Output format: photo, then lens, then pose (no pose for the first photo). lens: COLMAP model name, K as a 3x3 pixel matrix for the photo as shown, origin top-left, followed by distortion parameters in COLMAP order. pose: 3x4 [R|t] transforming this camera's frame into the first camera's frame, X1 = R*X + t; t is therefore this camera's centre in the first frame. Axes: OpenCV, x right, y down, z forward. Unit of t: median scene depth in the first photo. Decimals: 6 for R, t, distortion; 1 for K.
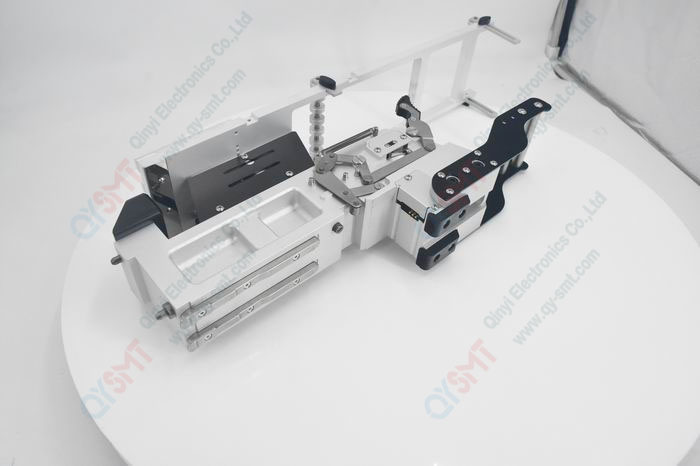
lens RADIAL K [[527.2, 0, 350.0], [0, 527.2, 233.0], [0, 0, 1]] dist [-0.120284, -0.000629]
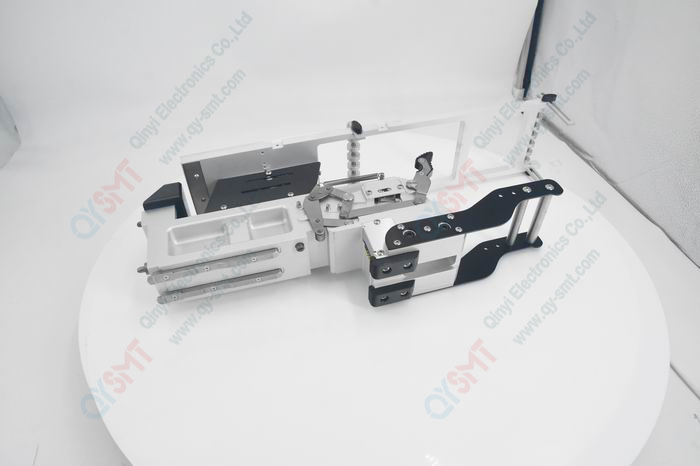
lens RADIAL K [[476.8, 0, 350.0], [0, 476.8, 233.0], [0, 0, 1]] dist [-0.143677, 0.068963]
pose [[0.905272, 0.261739, -0.334626, 0.389426], [-0.271353, 0.962300, 0.018597, -0.082043], [0.326878, 0.073967, 0.942168, 0.012834]]
